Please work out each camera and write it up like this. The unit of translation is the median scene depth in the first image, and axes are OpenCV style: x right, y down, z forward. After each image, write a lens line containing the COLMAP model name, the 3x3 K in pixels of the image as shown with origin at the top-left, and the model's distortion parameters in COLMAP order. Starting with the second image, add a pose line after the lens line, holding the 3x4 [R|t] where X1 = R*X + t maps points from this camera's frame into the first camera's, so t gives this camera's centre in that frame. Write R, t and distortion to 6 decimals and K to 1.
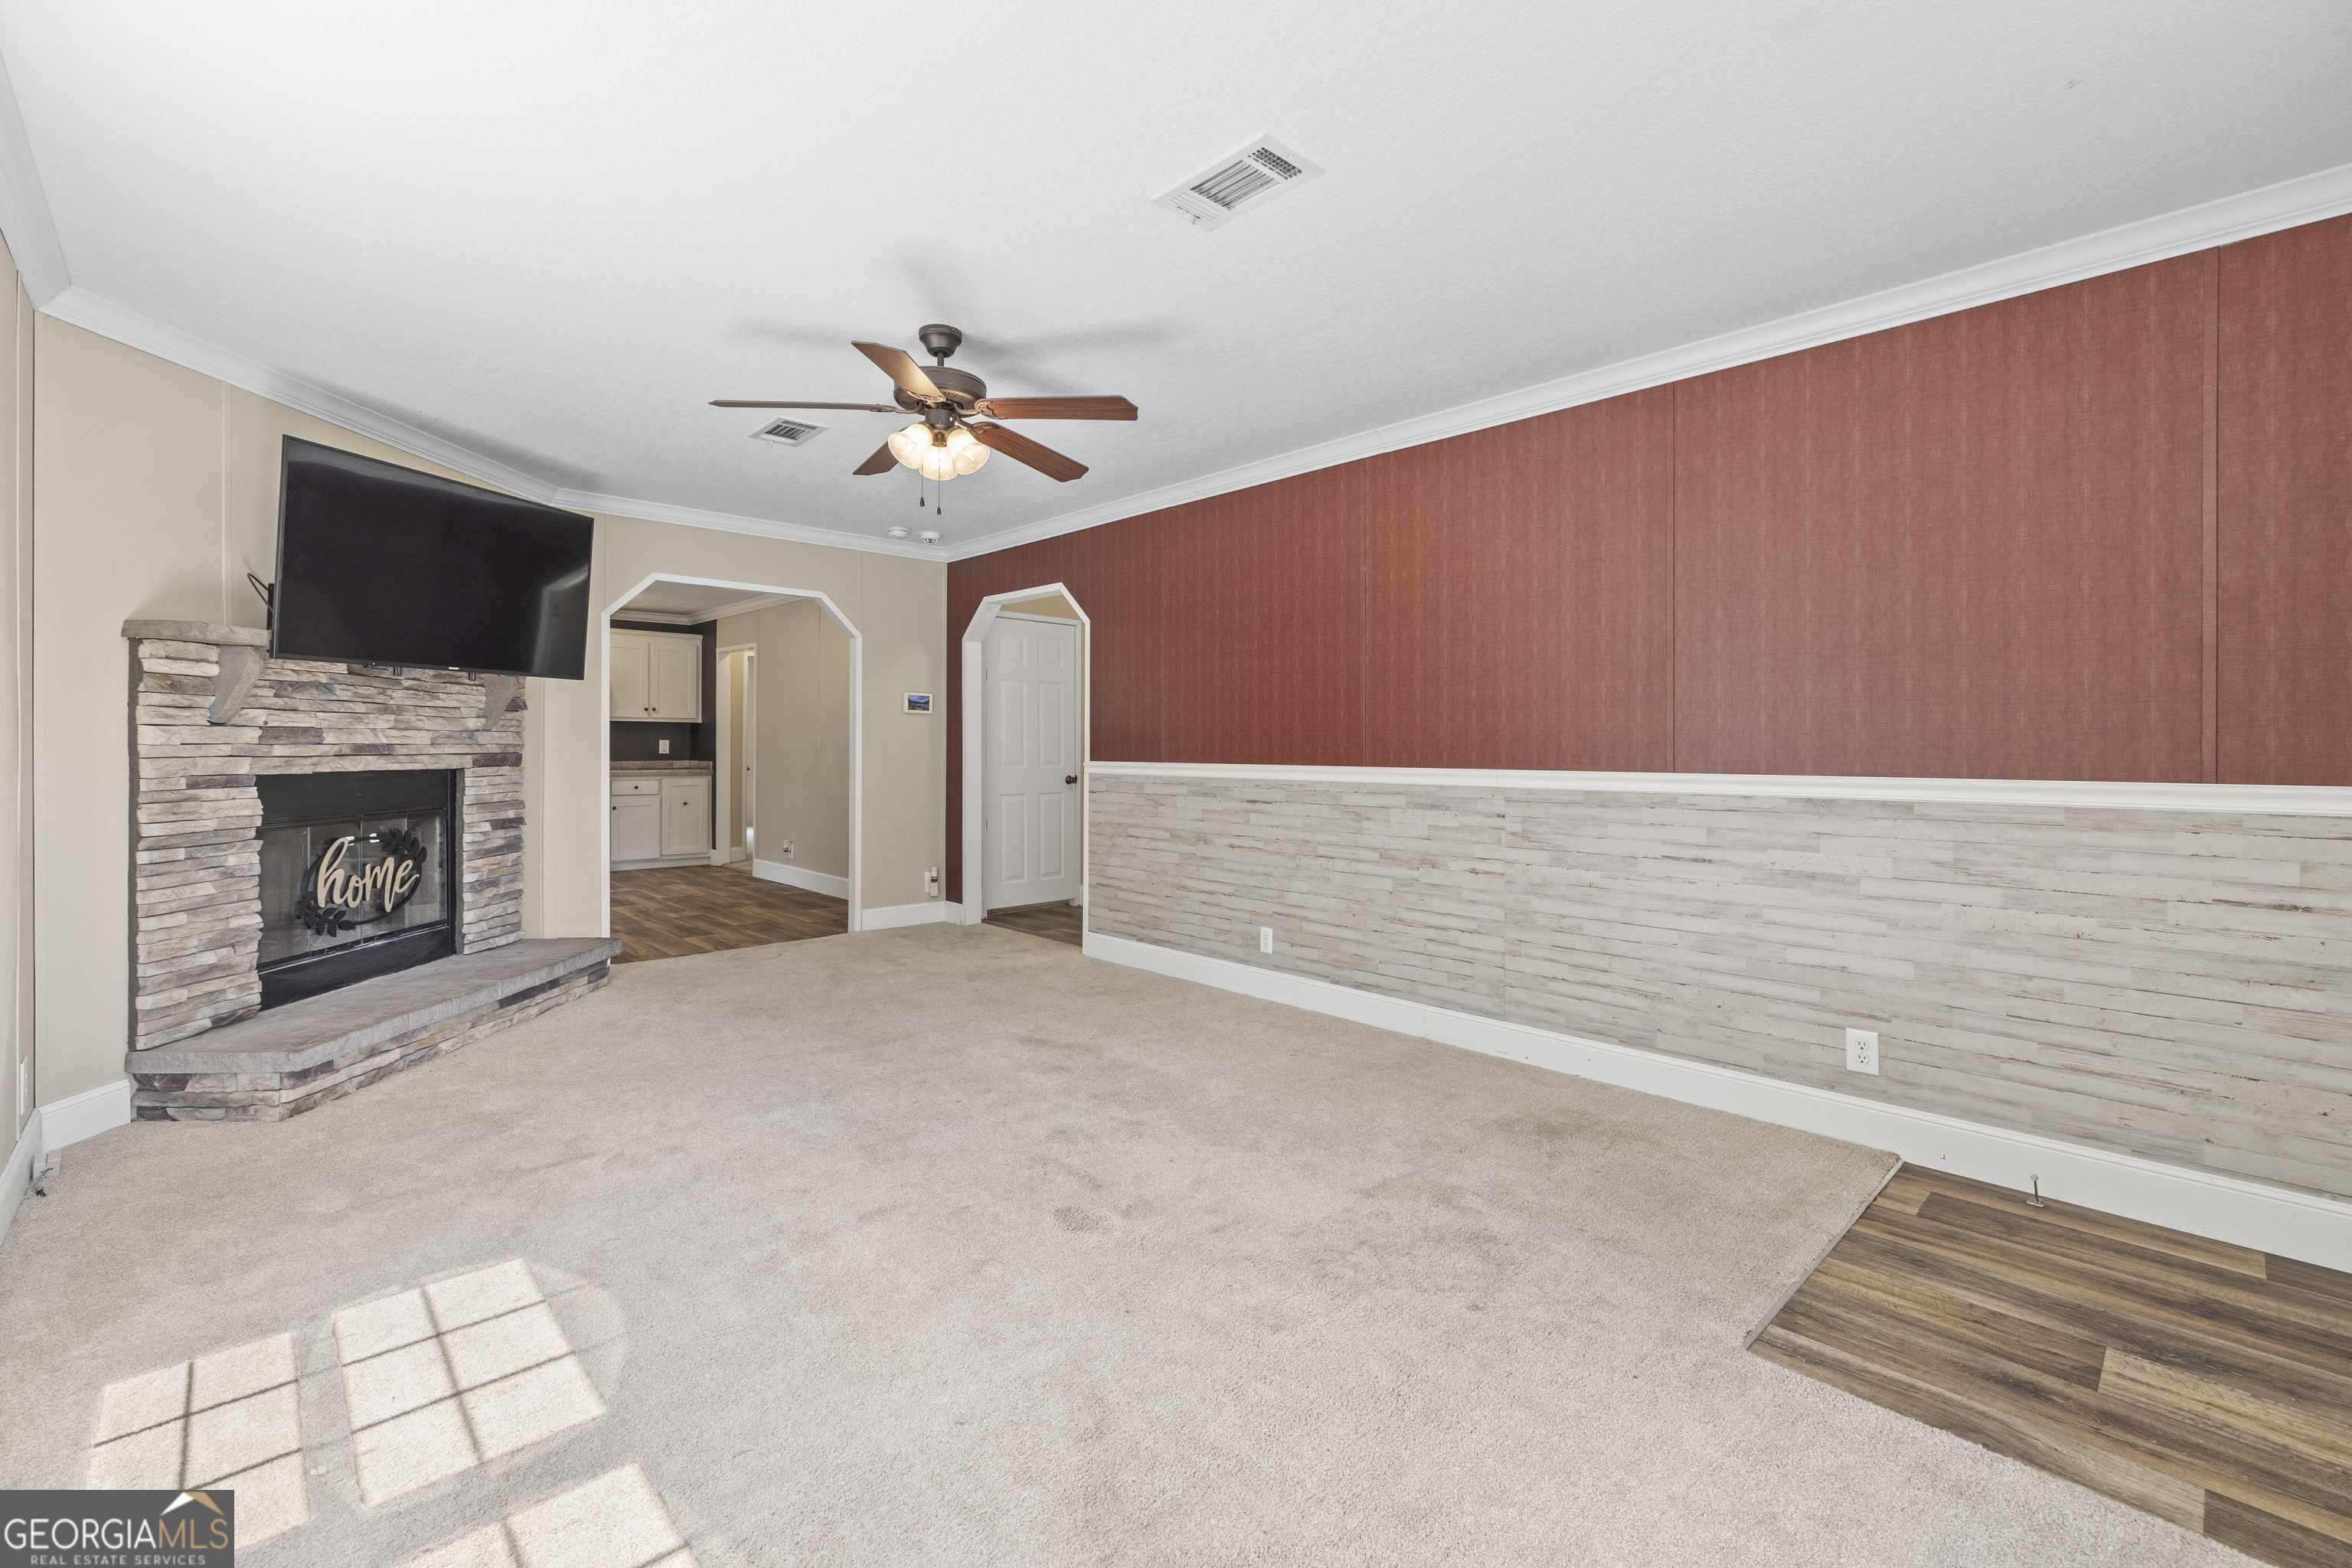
lens RADIAL K [[1005.8, 0, 1184.2], [0, 1005.8, 743.4], [0, 0, 1]] dist [-0.003020, 0.002388]
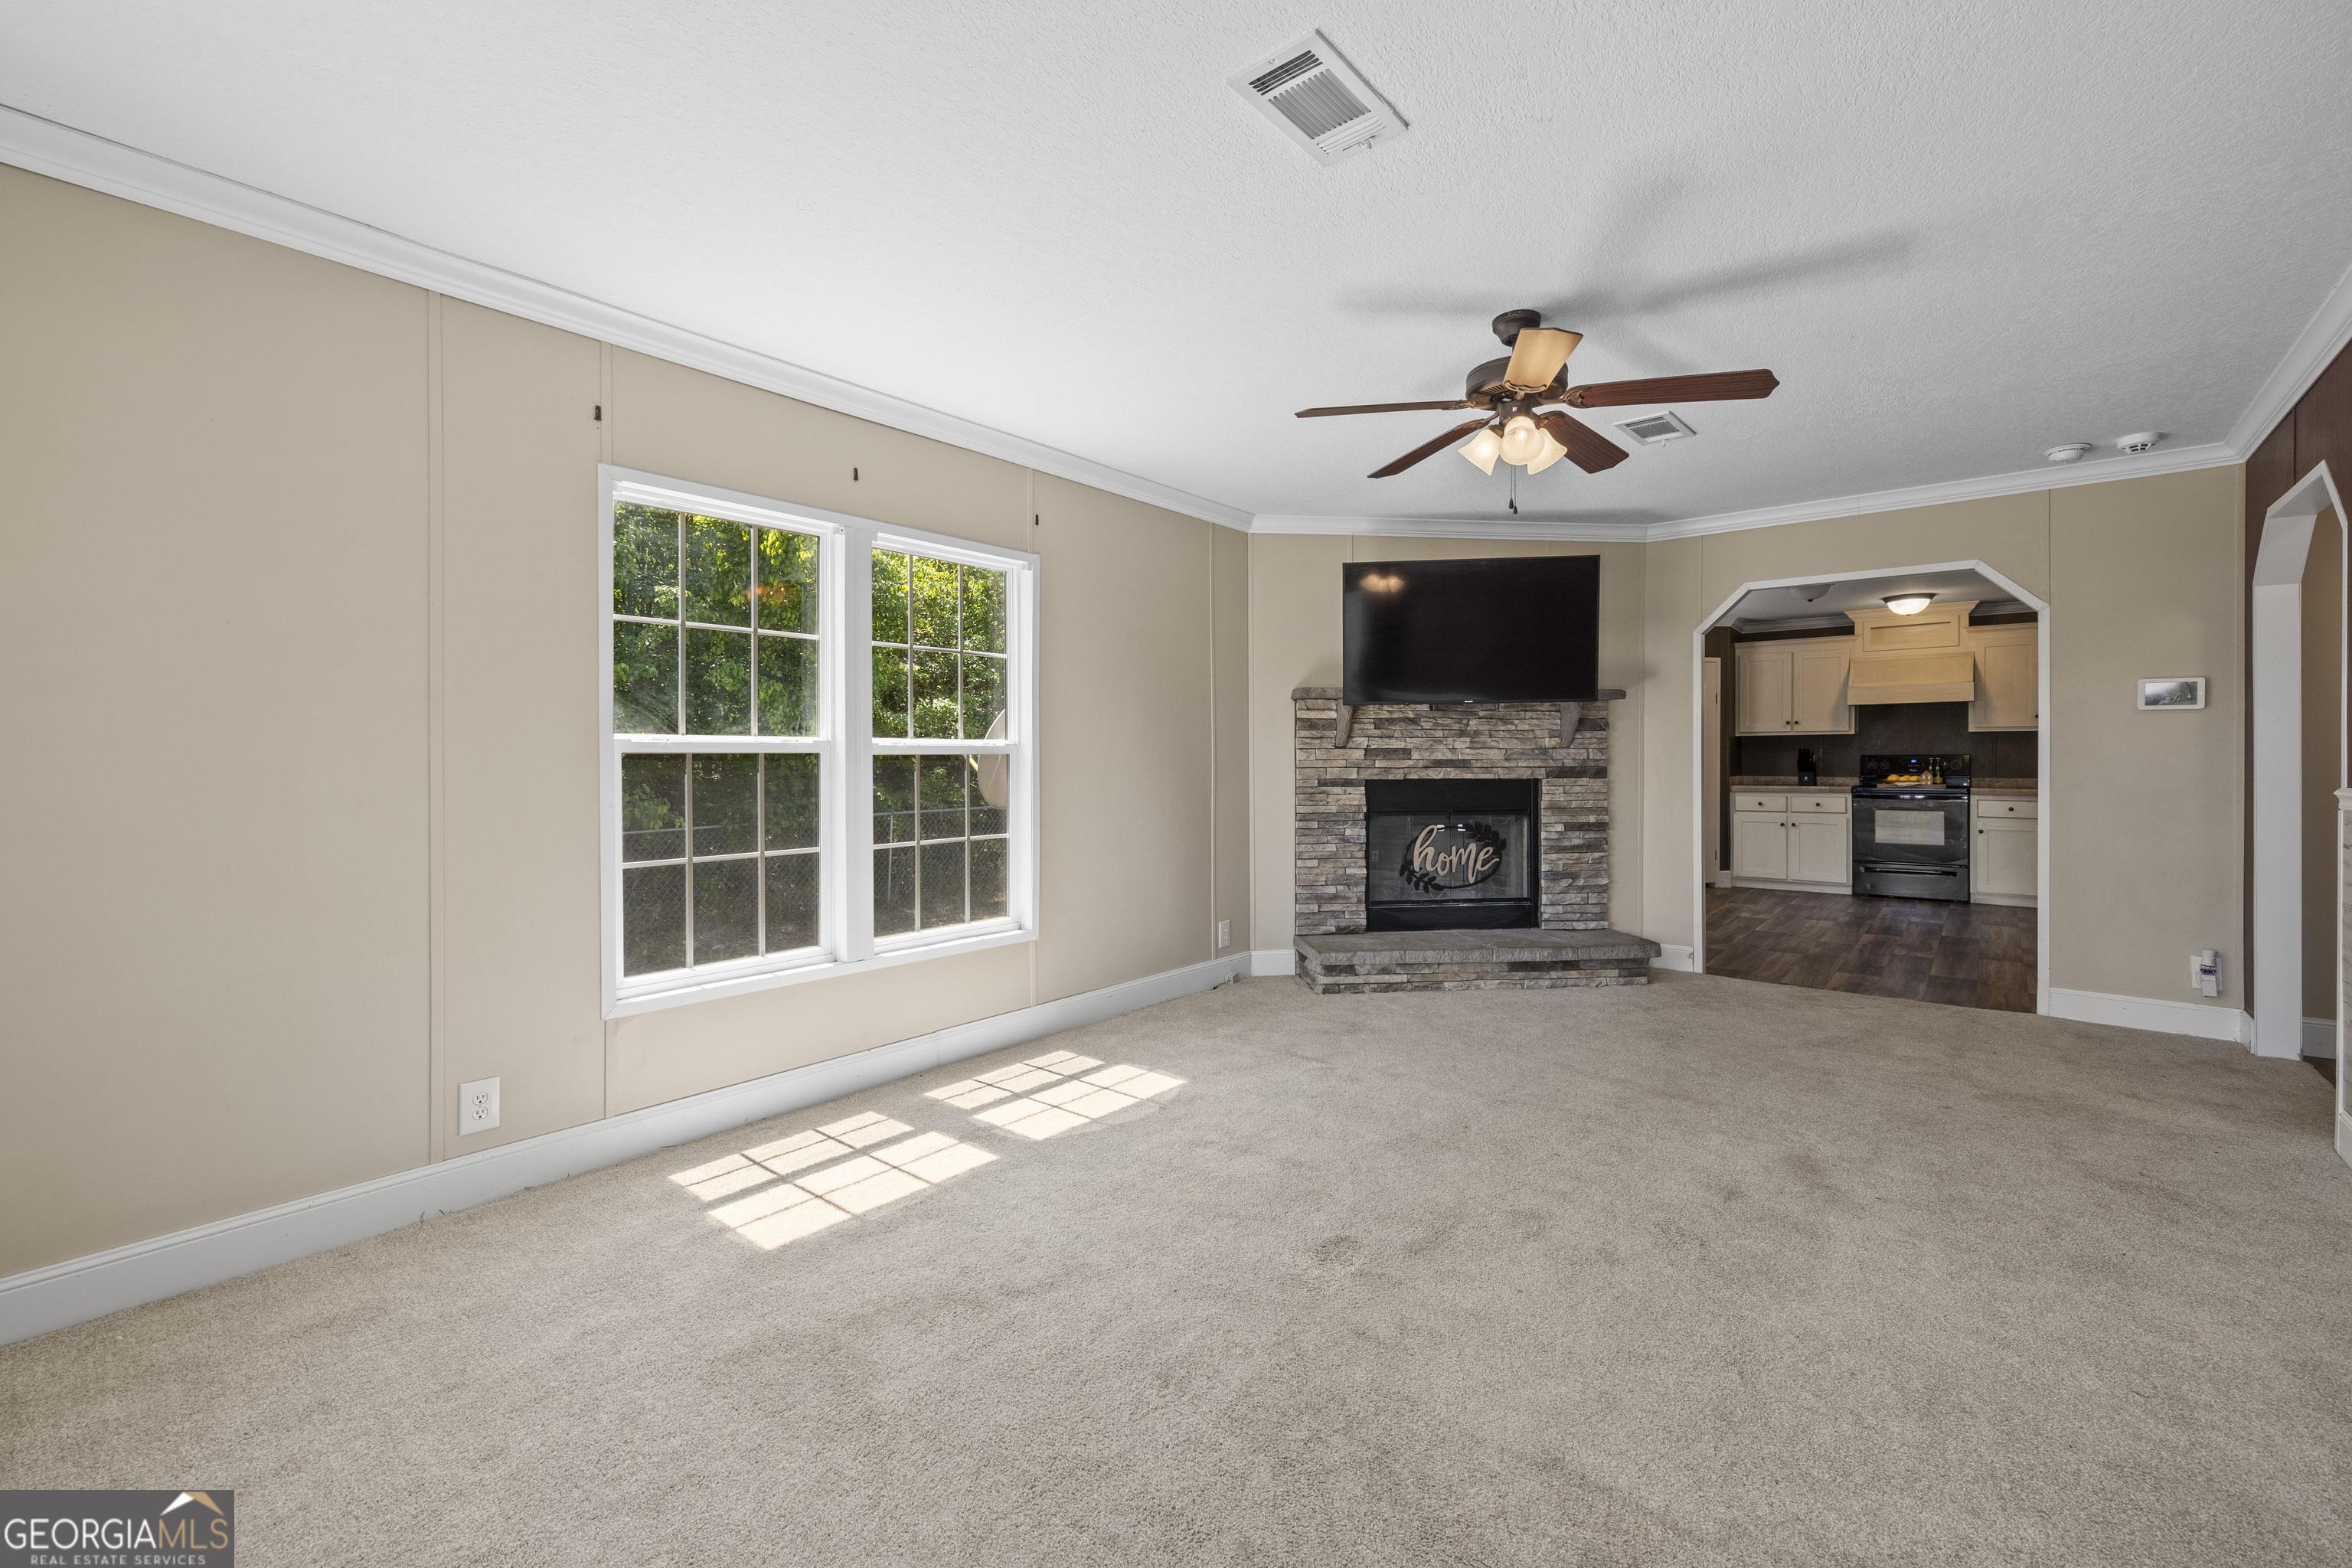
lens RADIAL K [[1005.8, 0, 1163.4], [0, 1005.8, 760.4], [0, 0, 1]] dist [-0.003020, 0.002388]
pose [[0.093951, -0.001620, -0.995575, 0.577145], [0.003815, 0.999992, -0.001267, 0.002608], [0.995569, -0.003679, 0.093957, 0.511269]]
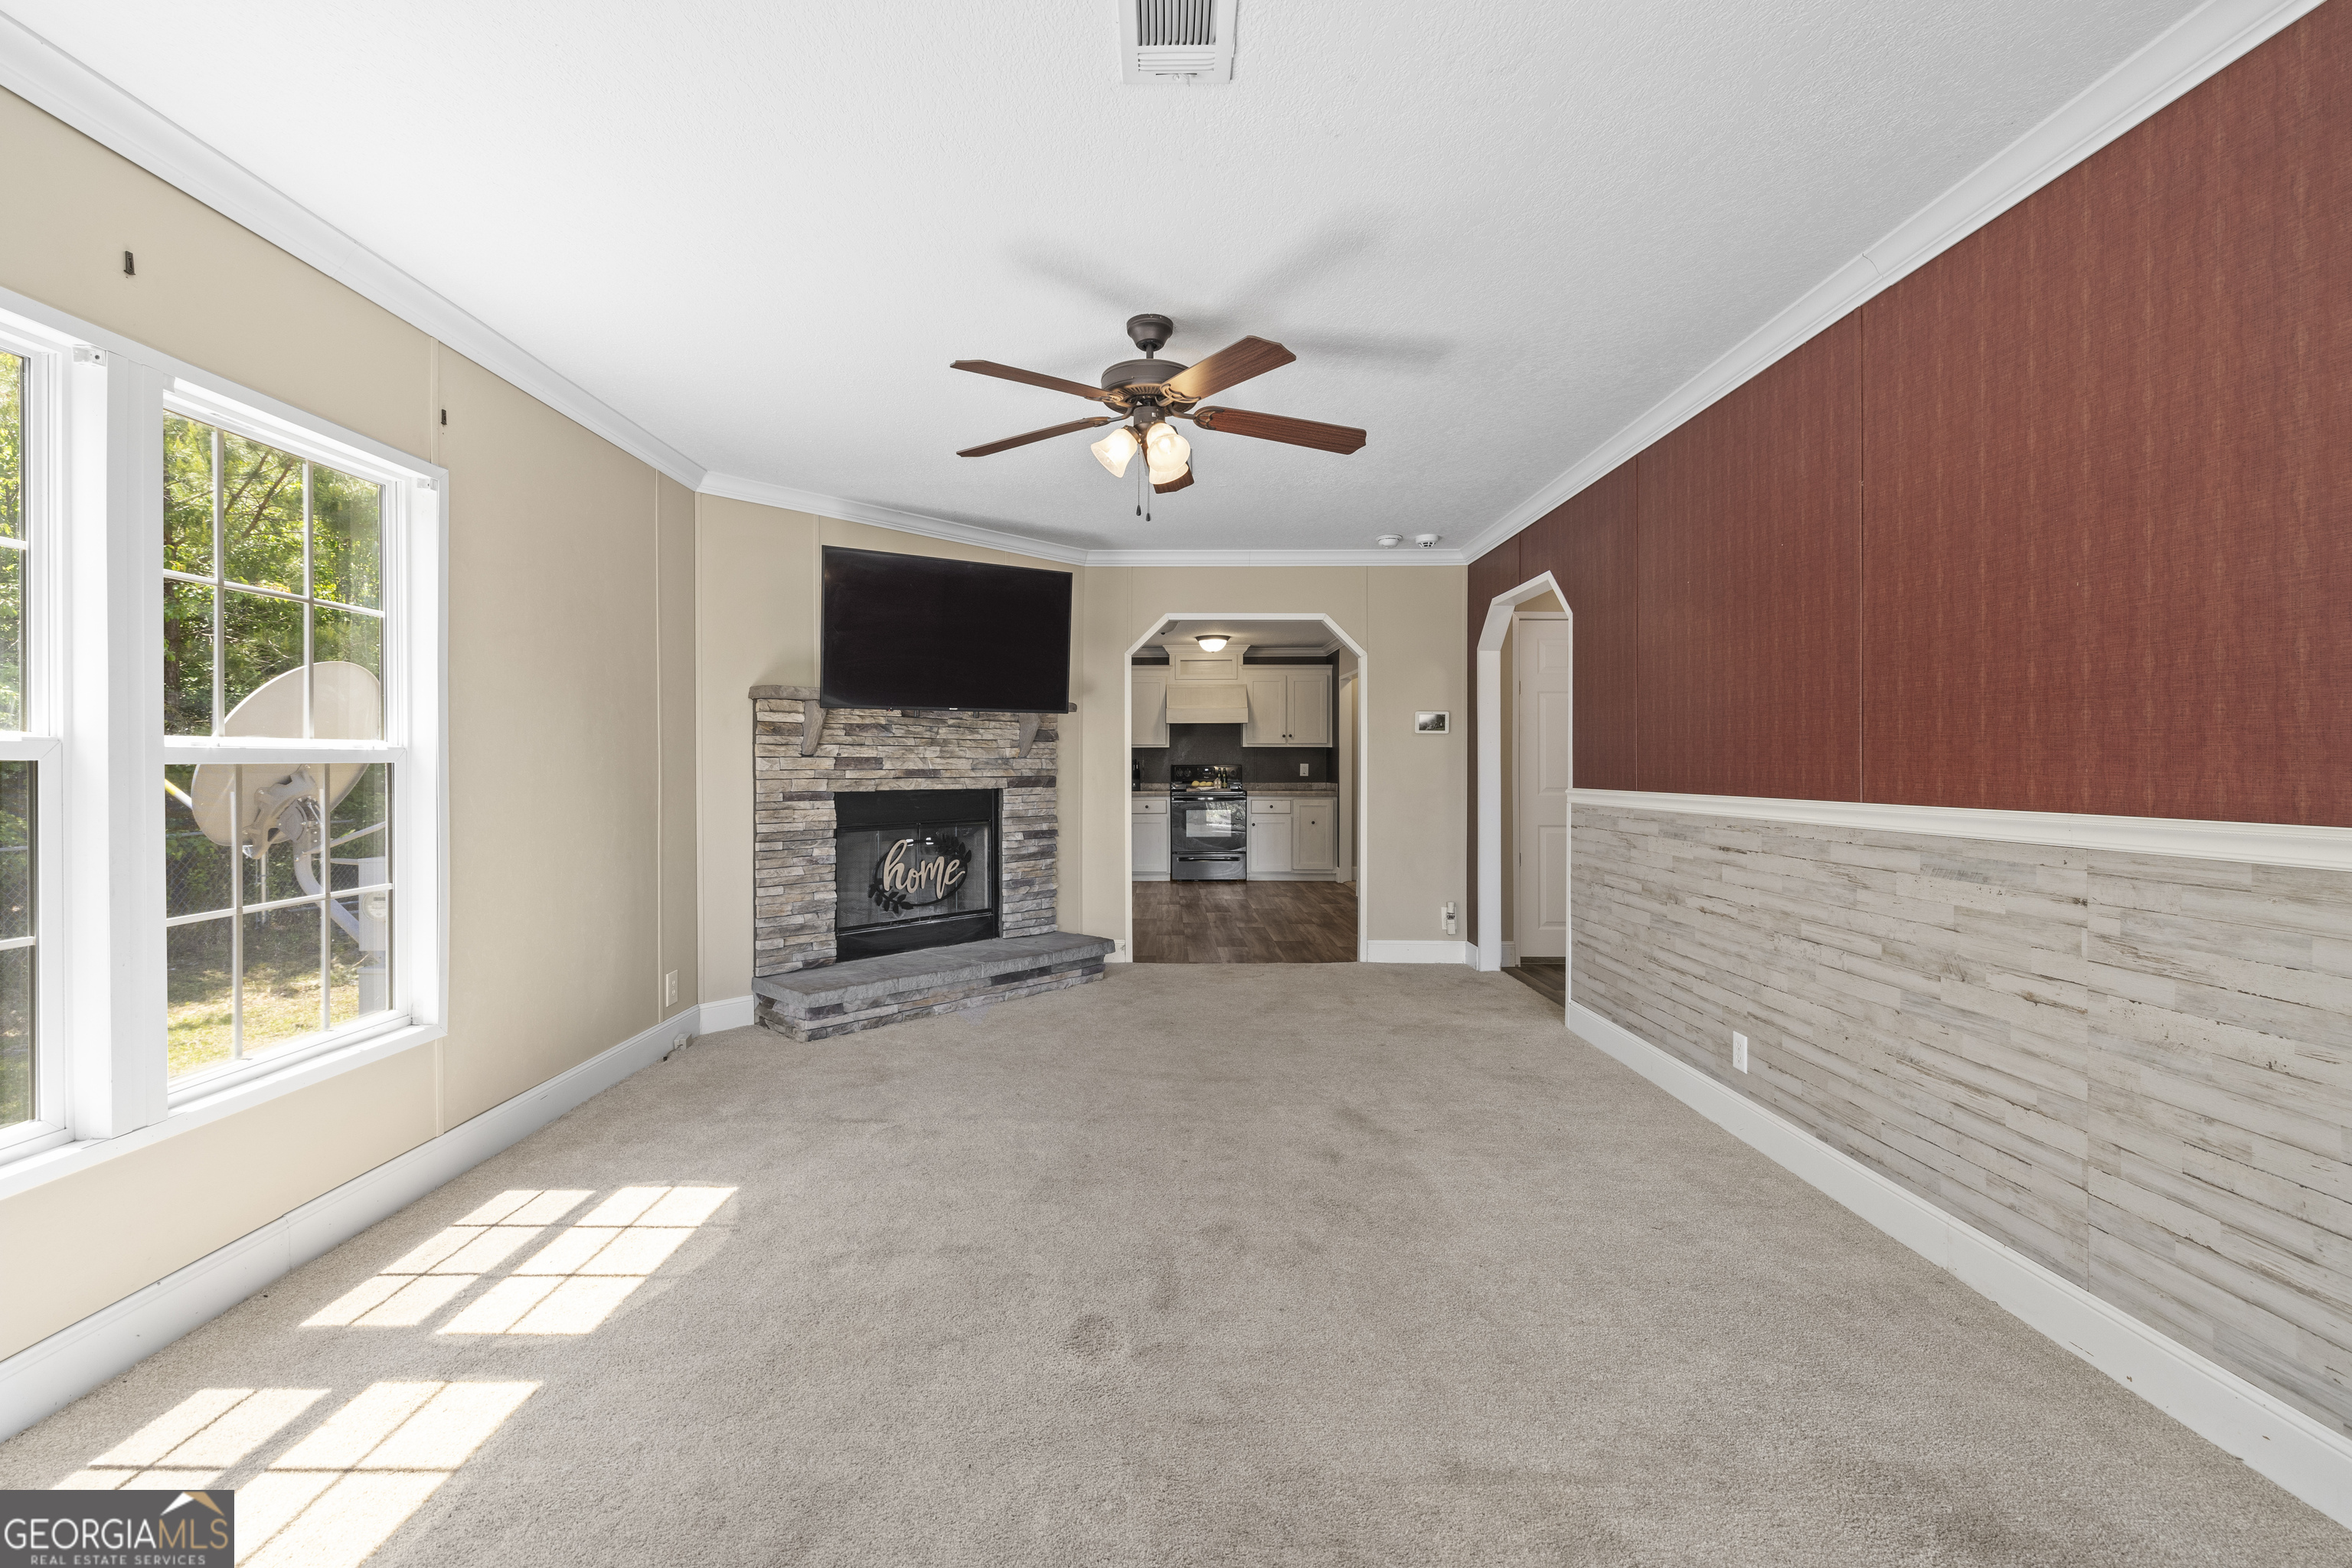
lens RADIAL K [[1005.8, 0, 1167.3], [0, 1005.8, 767.3], [0, 0, 1]] dist [-0.003020, 0.002388]
pose [[0.717417, -0.003012, -0.696638, 0.361464], [0.004568, 0.999989, 0.000380, -0.001179], [0.696629, -0.003455, 0.717423, 0.303670]]
